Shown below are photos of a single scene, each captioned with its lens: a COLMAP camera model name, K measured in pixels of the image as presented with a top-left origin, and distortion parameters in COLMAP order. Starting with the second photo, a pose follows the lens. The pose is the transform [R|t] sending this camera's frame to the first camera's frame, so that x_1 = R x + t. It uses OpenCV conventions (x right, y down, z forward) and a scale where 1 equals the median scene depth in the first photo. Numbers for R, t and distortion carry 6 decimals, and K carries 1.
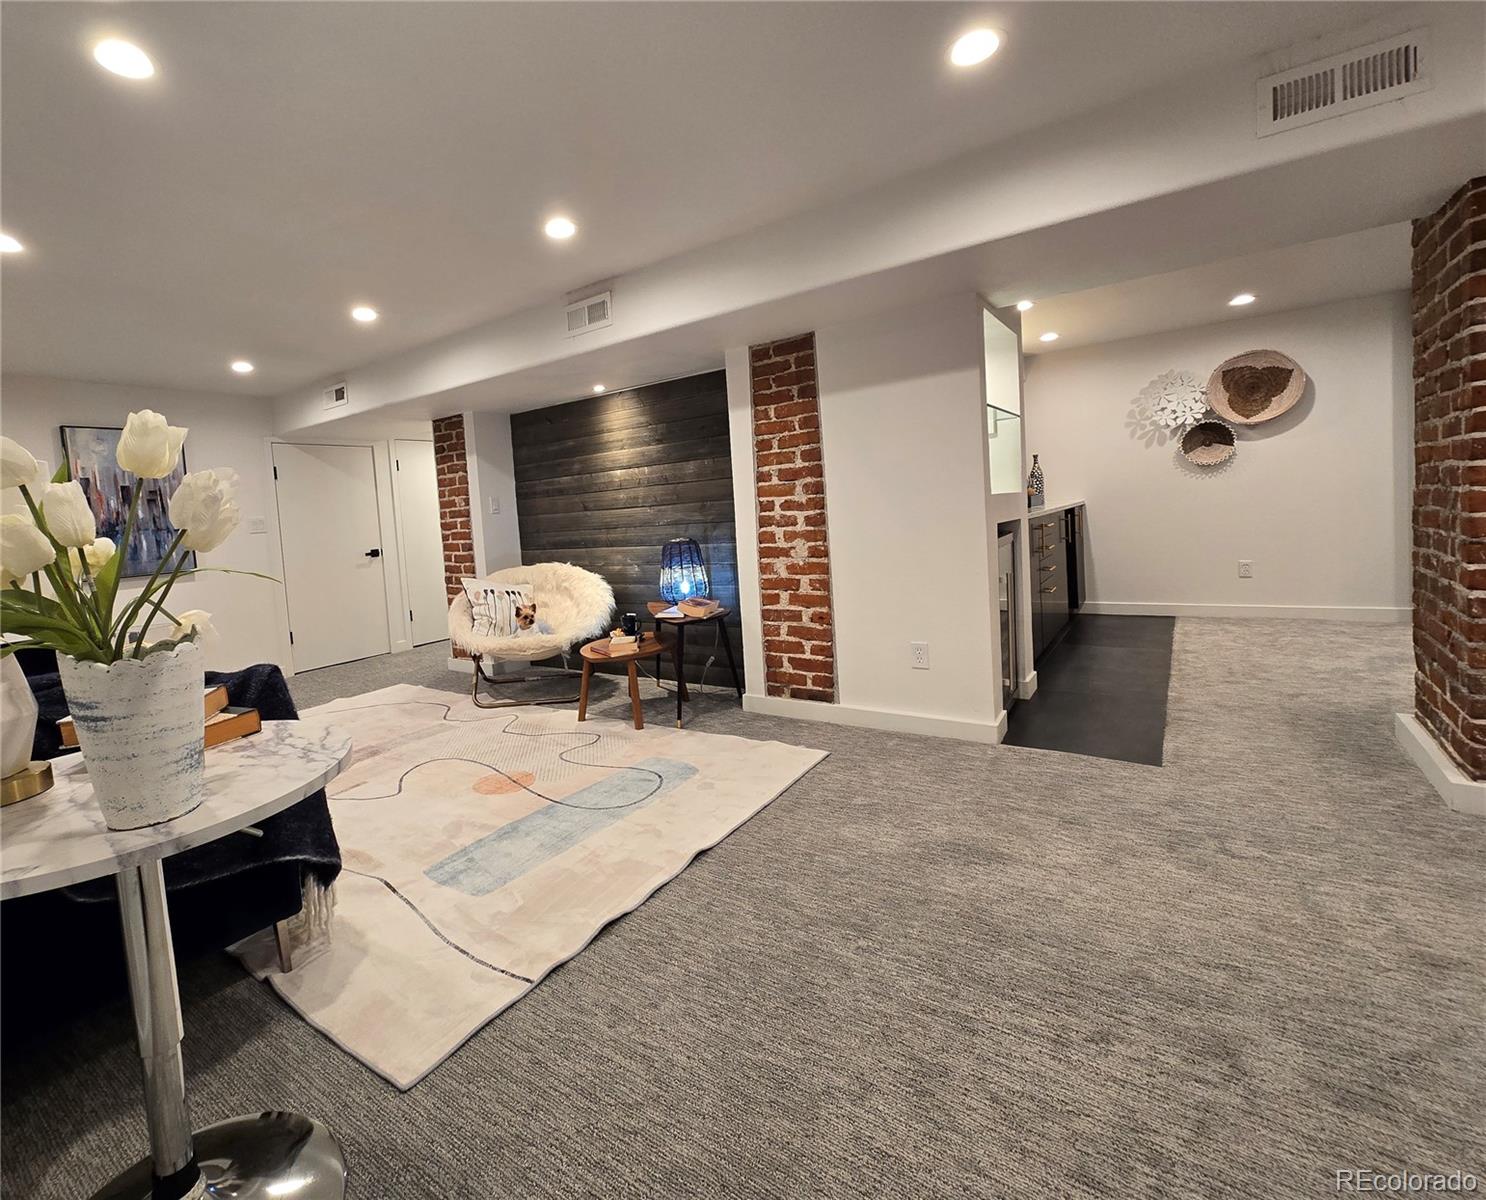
lens RADIAL K [[690.0, 0, 618.1], [0, 690.0, 556.4], [0, 0, 1]] dist [0.002841, 0.000726]
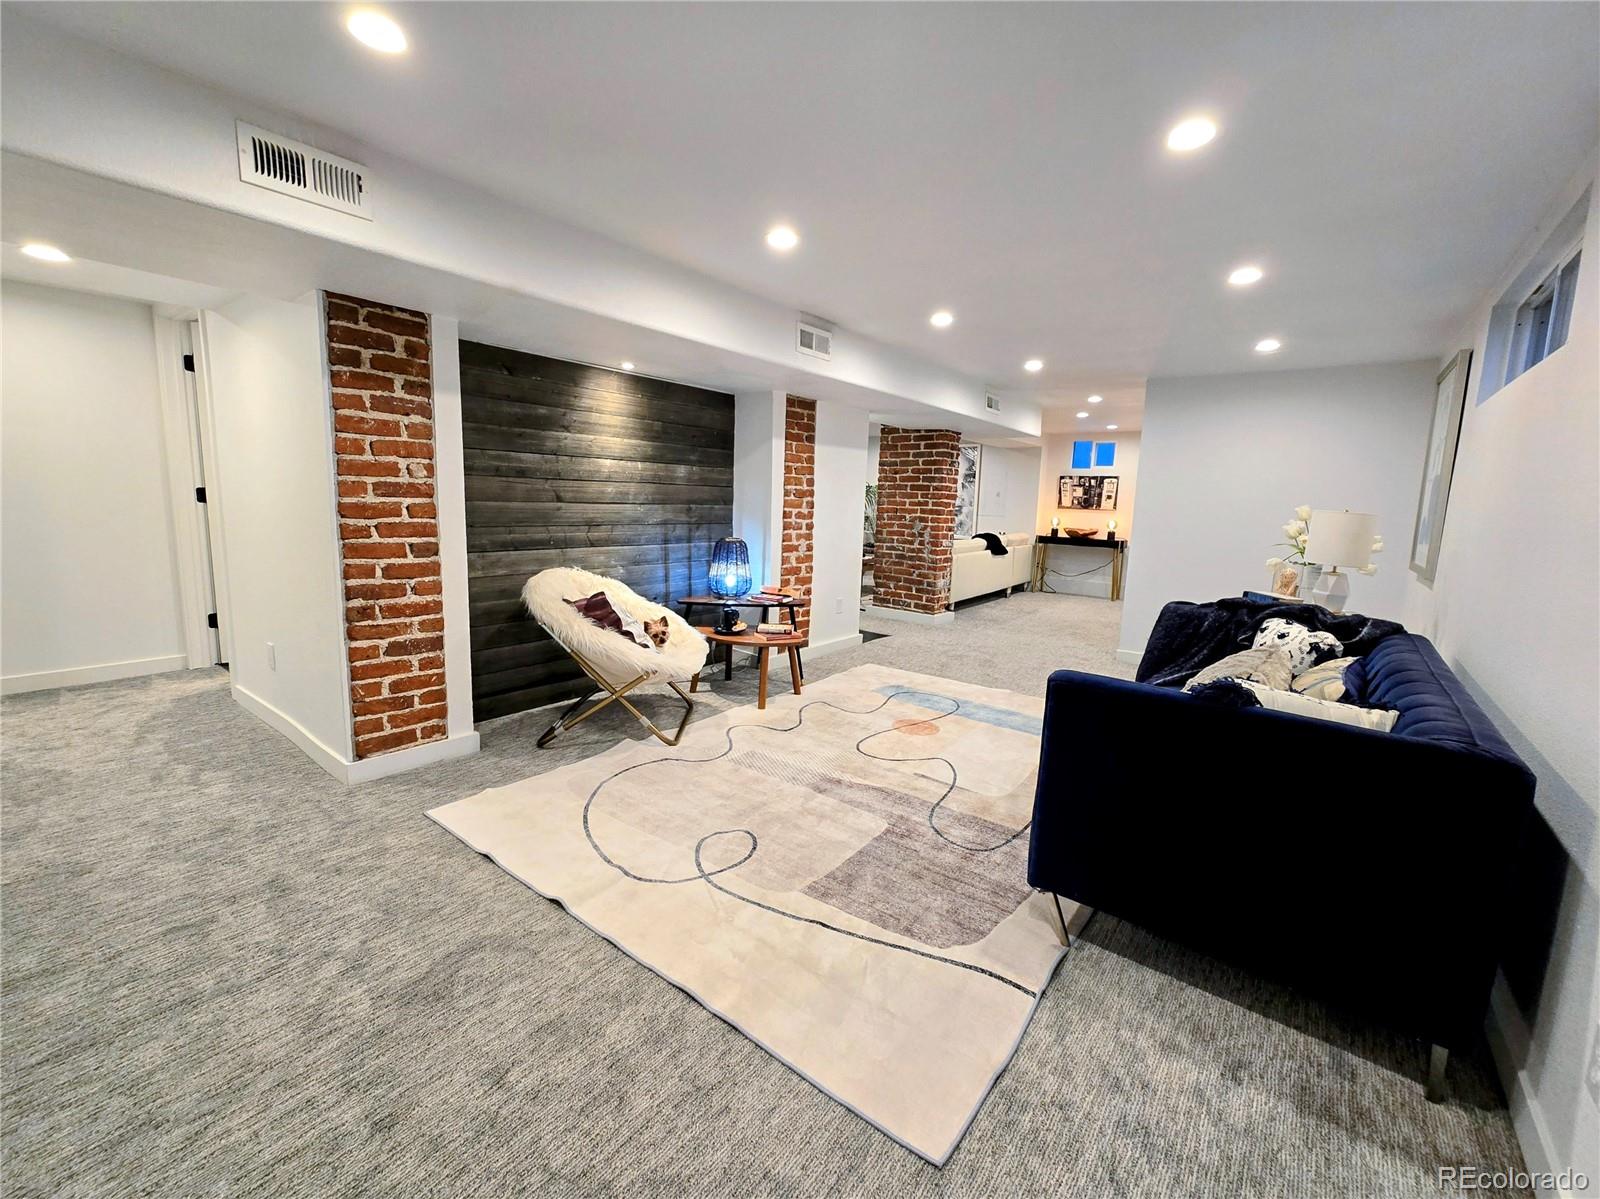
lens RADIAL K [[679.7, 0, 800.7], [0, 679.7, 596.5], [0, 0, 1]] dist [-0.002754, -0.001392]
pose [[-0.023347, -0.075113, 0.996902, -0.941610], [0.028178, 0.996728, 0.075760, -0.010228], [-0.999330, 0.029859, -0.021154, 0.830871]]
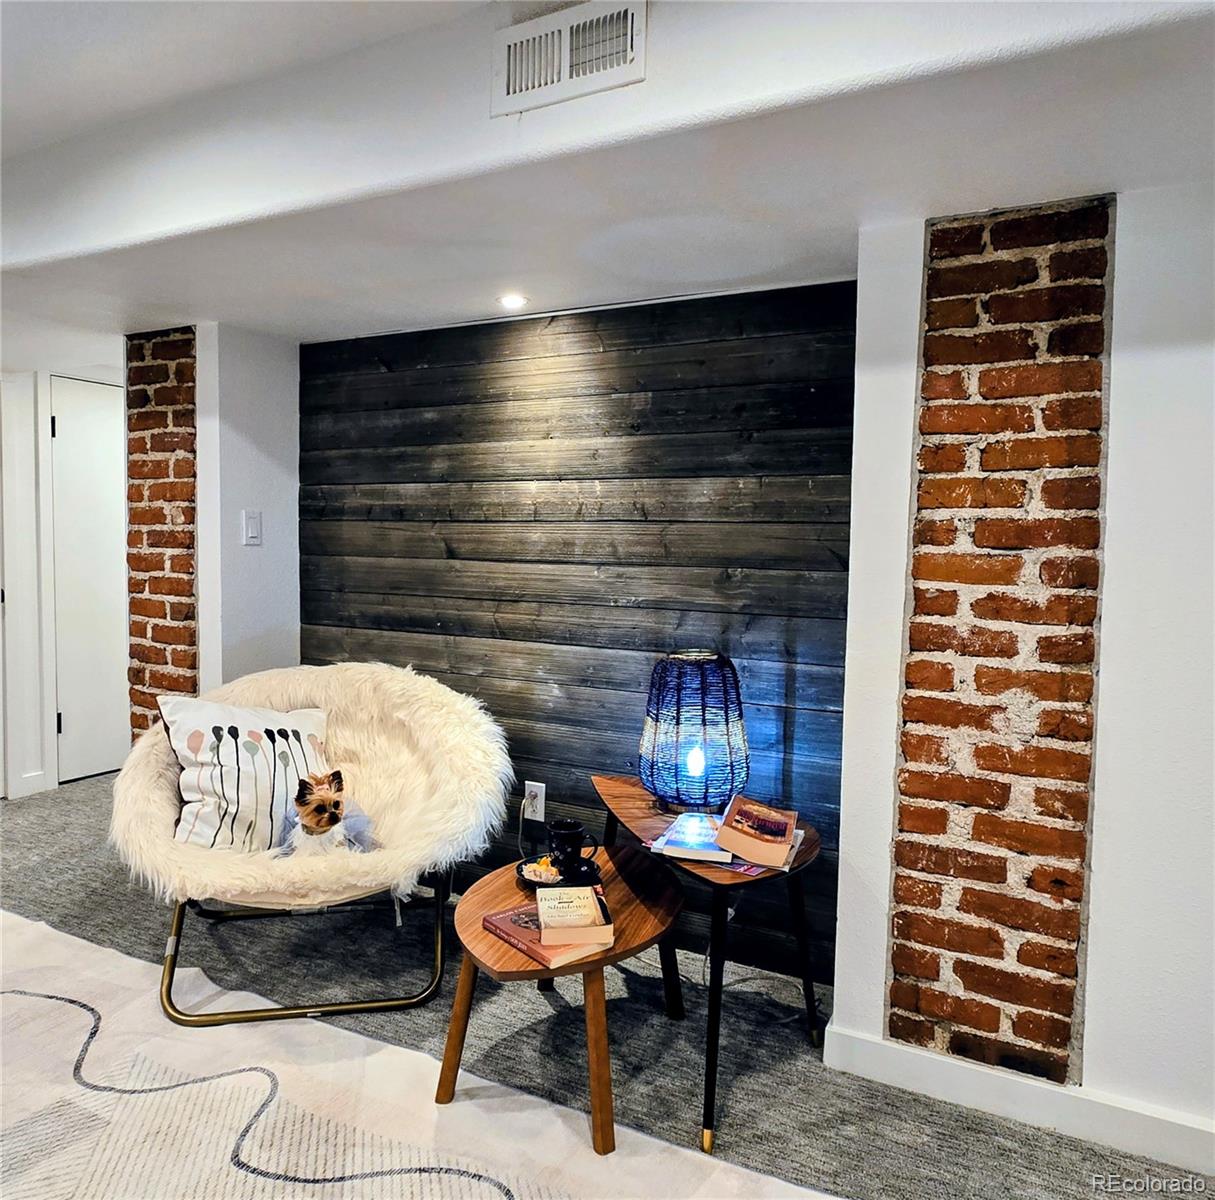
lens RADIAL K [[898.9, 0, 584.7], [0, 898.9, 597.7], [0, 0, 1]] dist [0.007200, 0.003567]
pose [[0.978200, 0.076218, 0.193170, -0.083755], [-0.075711, 0.997079, -0.010017, -0.044407], [-0.193369, -0.004826, 0.981114, 0.412164]]
